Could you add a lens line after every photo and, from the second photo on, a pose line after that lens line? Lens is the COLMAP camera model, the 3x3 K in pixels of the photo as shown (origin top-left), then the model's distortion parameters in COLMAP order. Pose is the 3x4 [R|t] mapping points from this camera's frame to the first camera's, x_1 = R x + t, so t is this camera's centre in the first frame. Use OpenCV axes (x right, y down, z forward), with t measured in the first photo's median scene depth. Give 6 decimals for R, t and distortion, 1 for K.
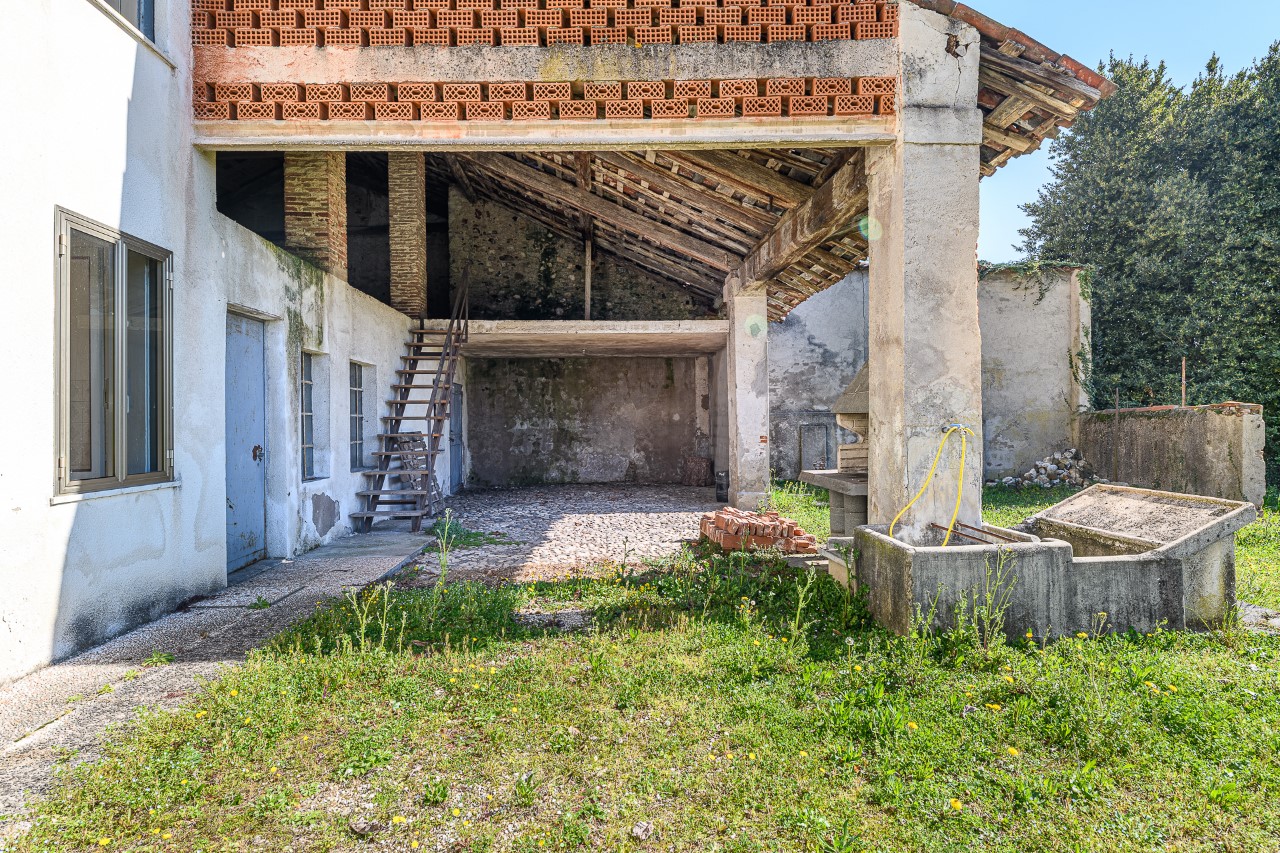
lens RADIAL K [[667.2, 0, 655.4], [0, 667.2, 409.9], [0, 0, 1]] dist [-0.000567, -0.000641]
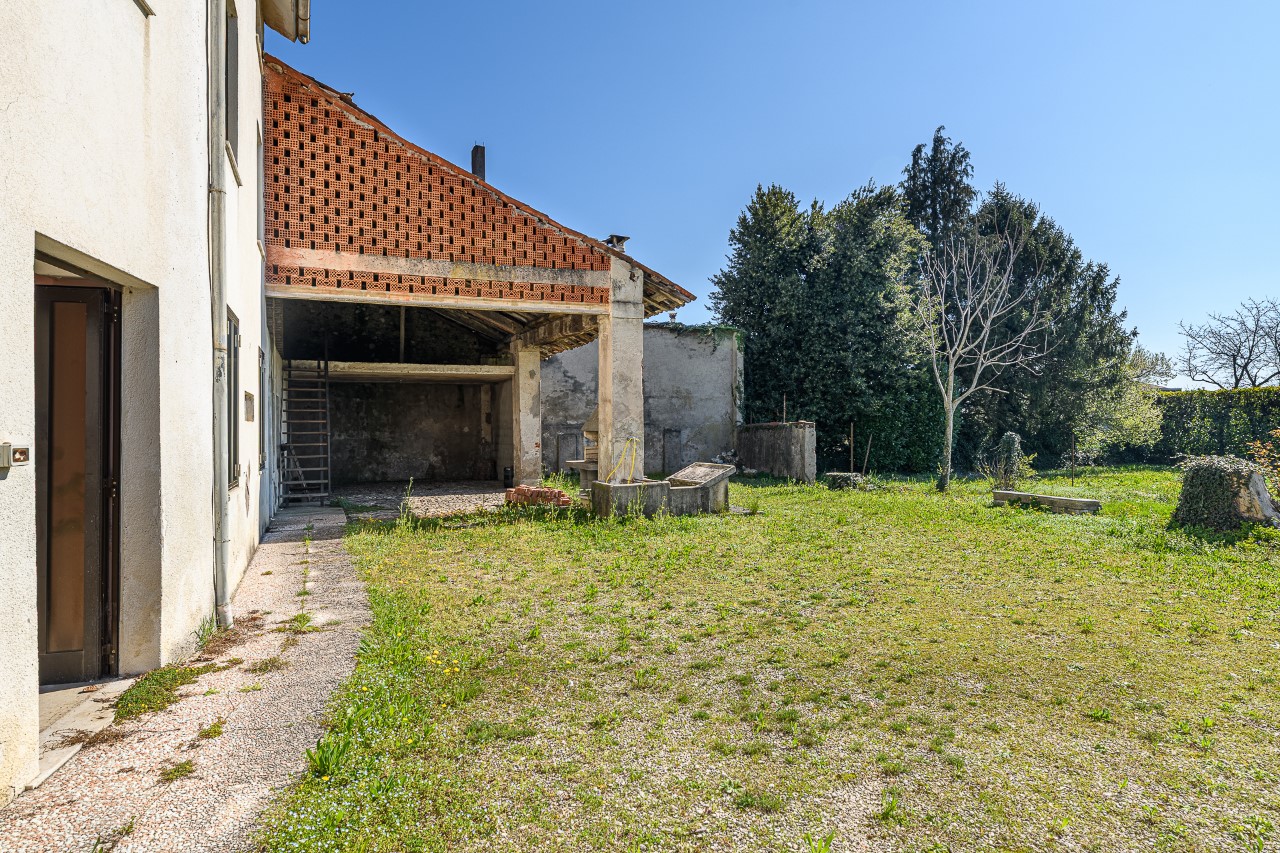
lens RADIAL K [[667.2, 0, 642.1], [0, 667.2, 422.1], [0, 0, 1]] dist [-0.000567, -0.000641]
pose [[0.937743, 0.001177, 0.347329, -0.137775], [-0.003688, 0.999972, 0.006568, -0.018744], [-0.347311, -0.007440, 0.937720, -0.496617]]
